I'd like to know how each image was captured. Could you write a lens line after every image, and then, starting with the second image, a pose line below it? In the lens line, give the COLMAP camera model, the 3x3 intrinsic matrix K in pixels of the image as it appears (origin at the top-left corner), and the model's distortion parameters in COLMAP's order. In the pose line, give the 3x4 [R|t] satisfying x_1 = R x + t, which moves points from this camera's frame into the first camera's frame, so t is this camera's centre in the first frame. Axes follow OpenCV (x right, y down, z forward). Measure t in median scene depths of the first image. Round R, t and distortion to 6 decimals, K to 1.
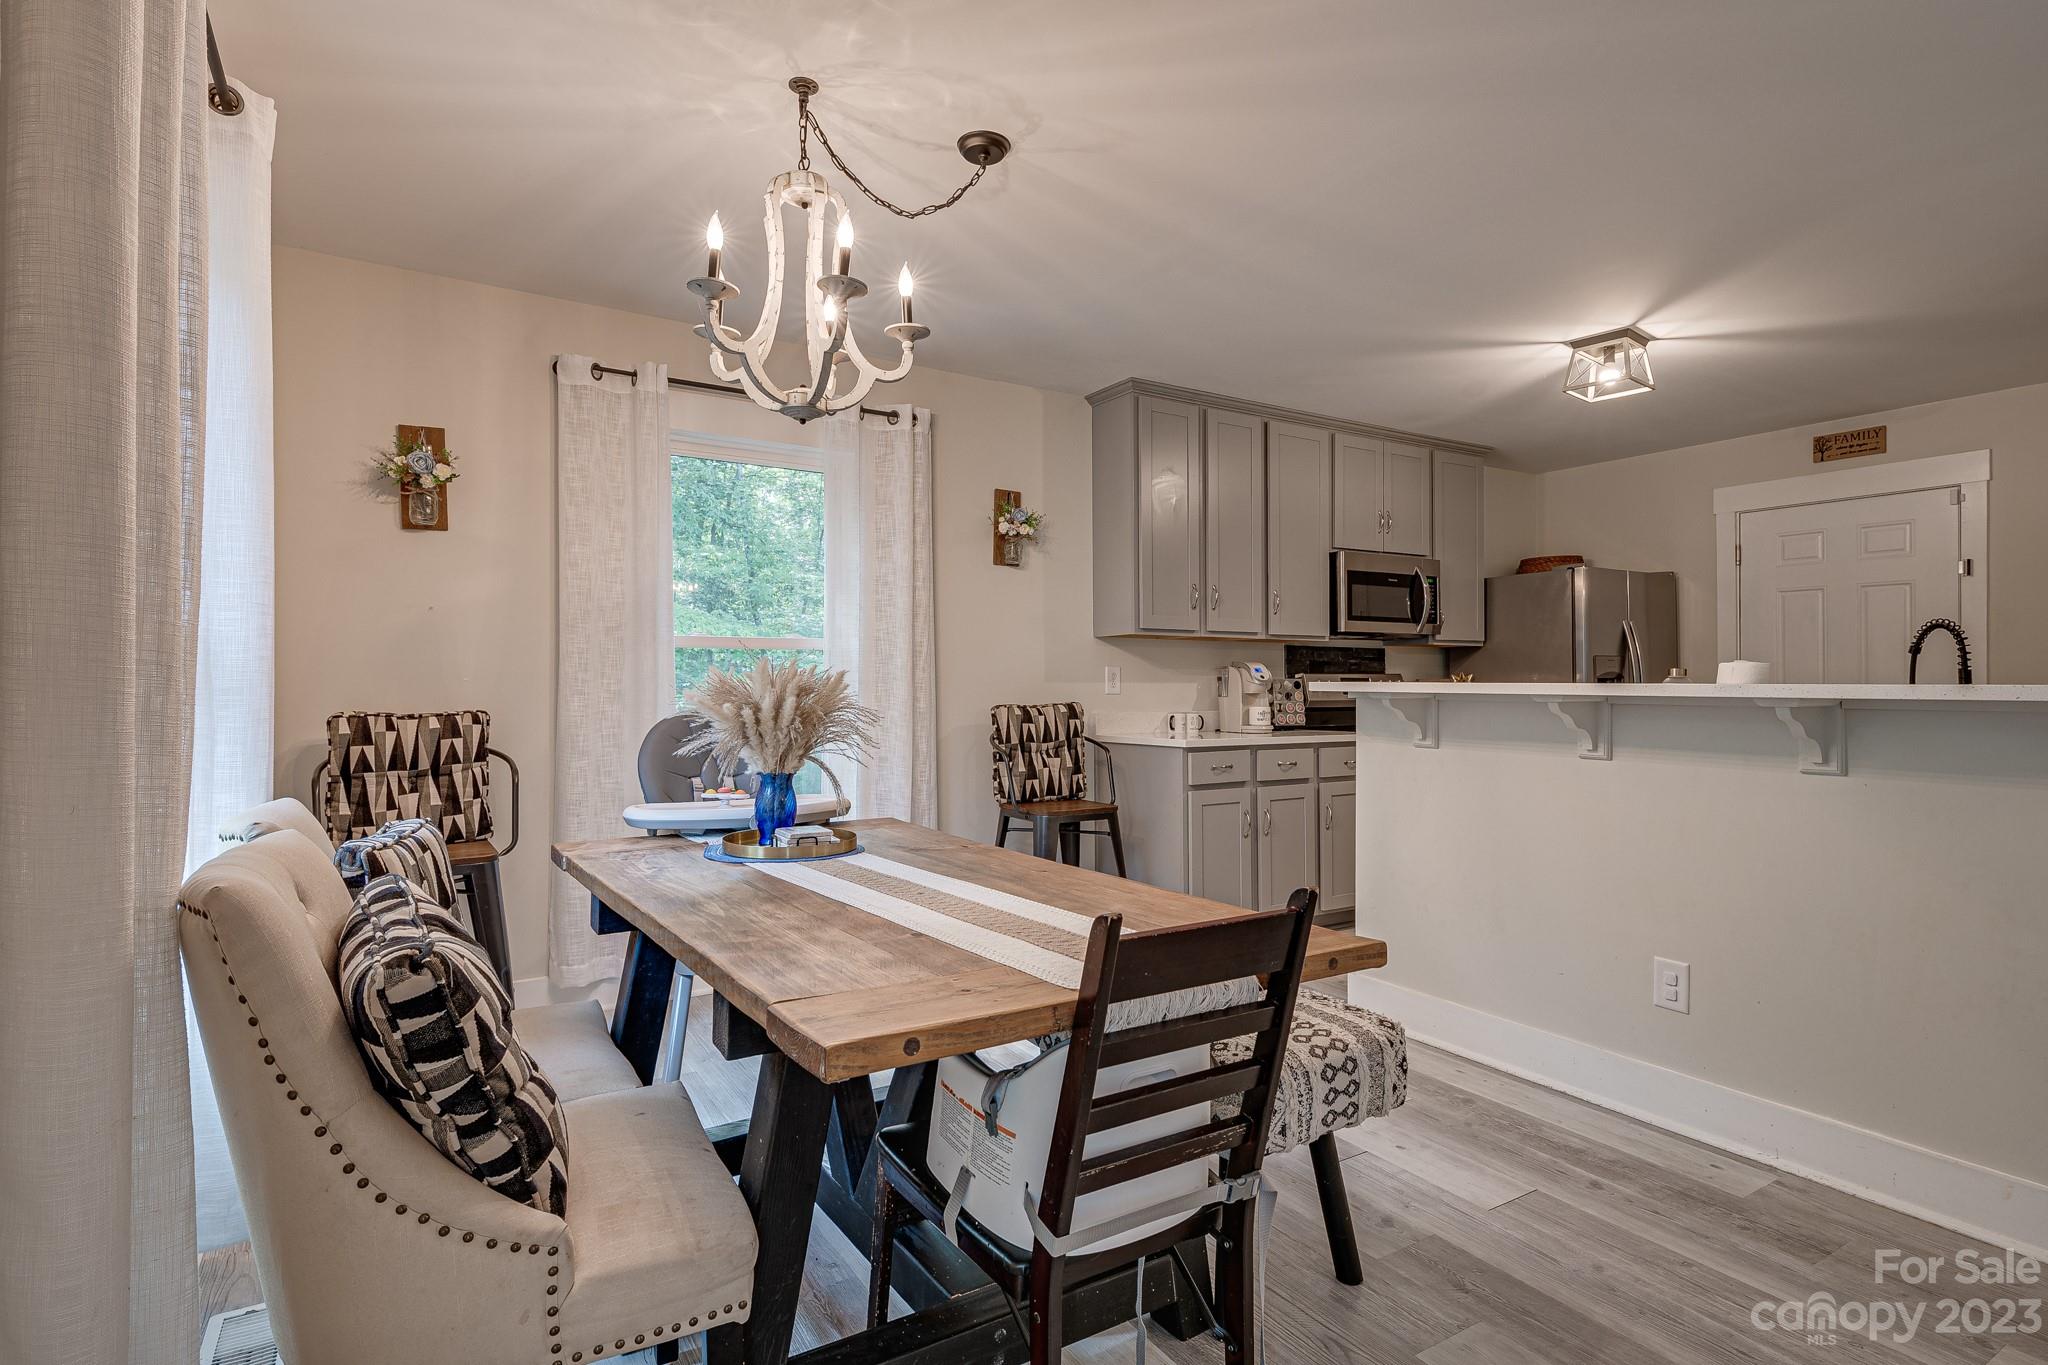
lens RADIAL K [[1028.6, 0, 1029.6], [0, 1028.6, 675.7], [0, 0, 1]] dist [0.022925, -0.012251]
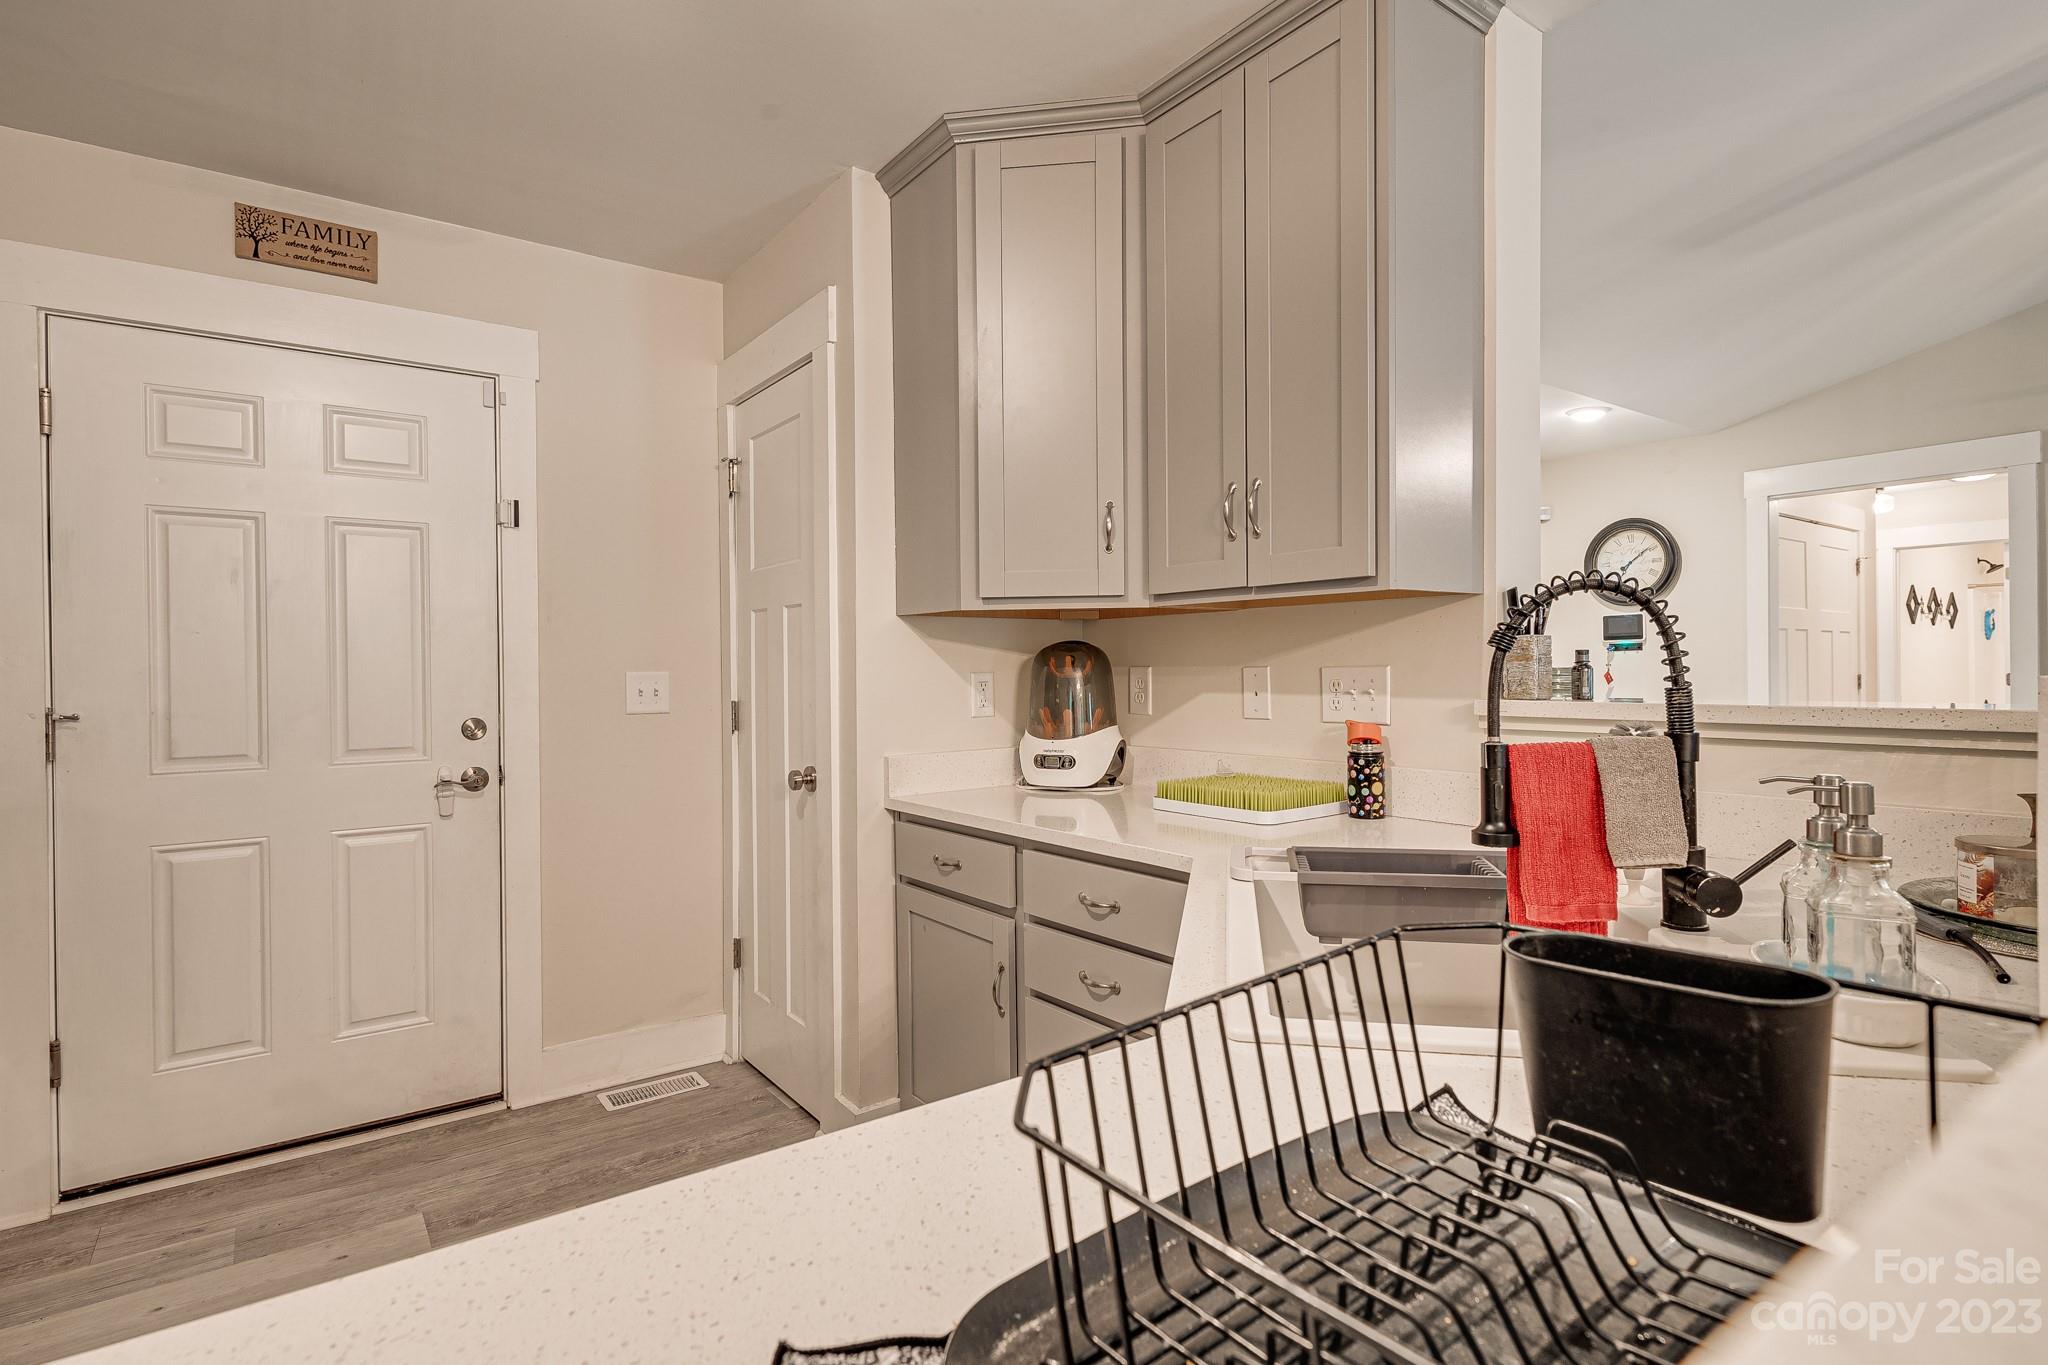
lens RADIAL K [[1014.2, 0, 1029.0], [0, 1014.2, 674.4], [0, 0, 1]] dist [0.022090, -0.011625]
pose [[-0.075446, -0.002453, 0.997147, 0.515037], [0.007137, 0.999970, 0.003000, -0.015532], [-0.997124, 0.007343, -0.075426, 1.385312]]
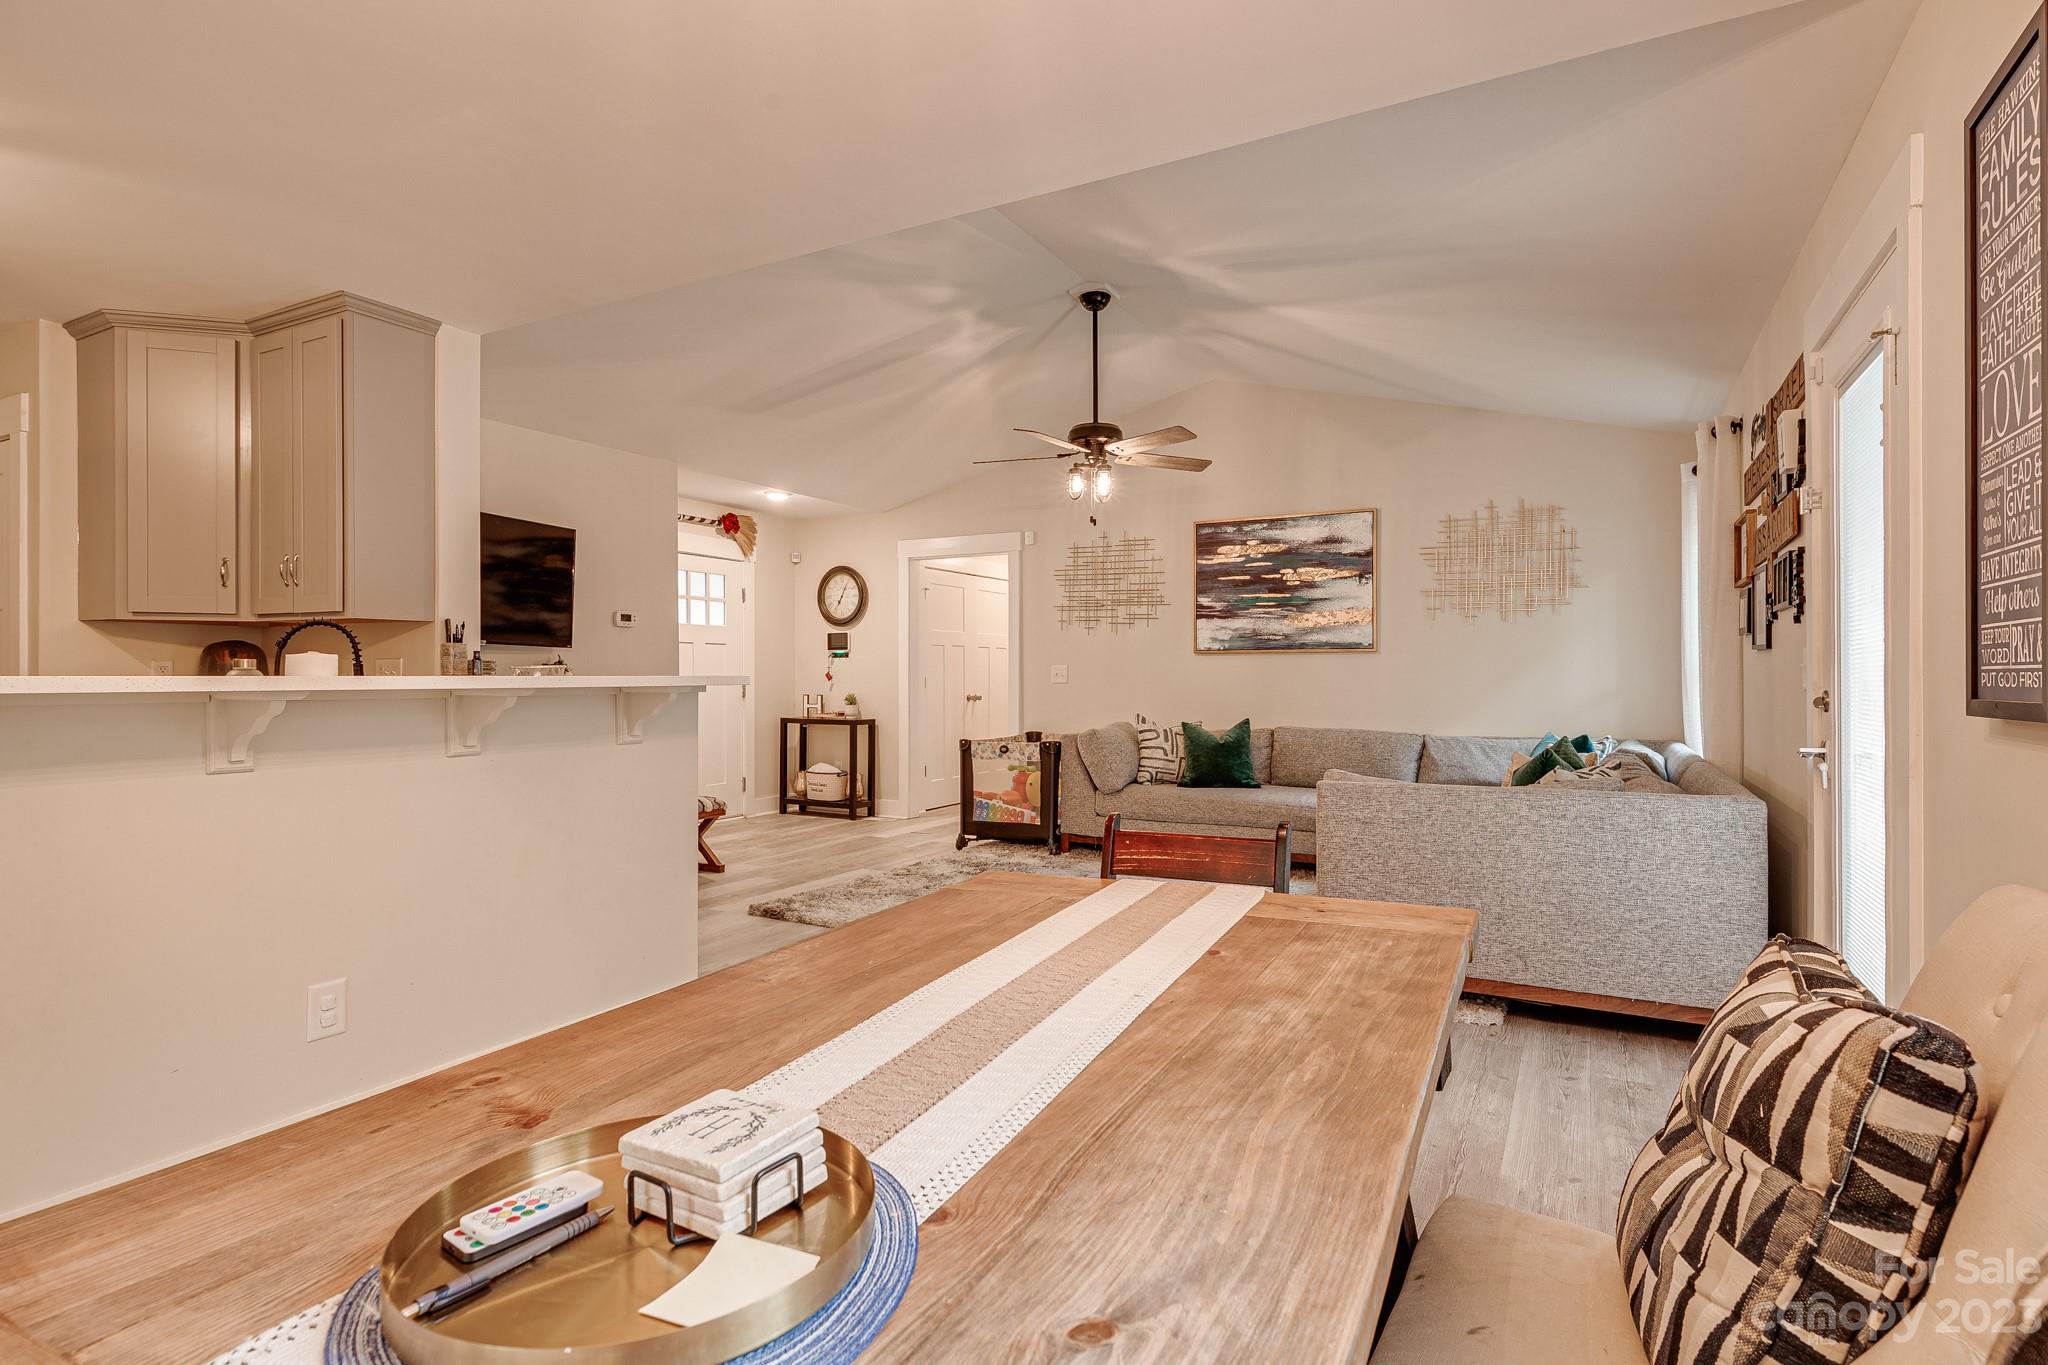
lens RADIAL K [[1028.6, 0, 1029.6], [0, 1028.6, 675.7], [0, 0, 1]] dist [0.022925, -0.012251]
pose [[-0.493916, -0.001198, 0.869509, -0.501860], [-0.003481, 0.999994, -0.000600, 0.006065], [-0.869502, -0.003323, -0.493918, 0.974406]]
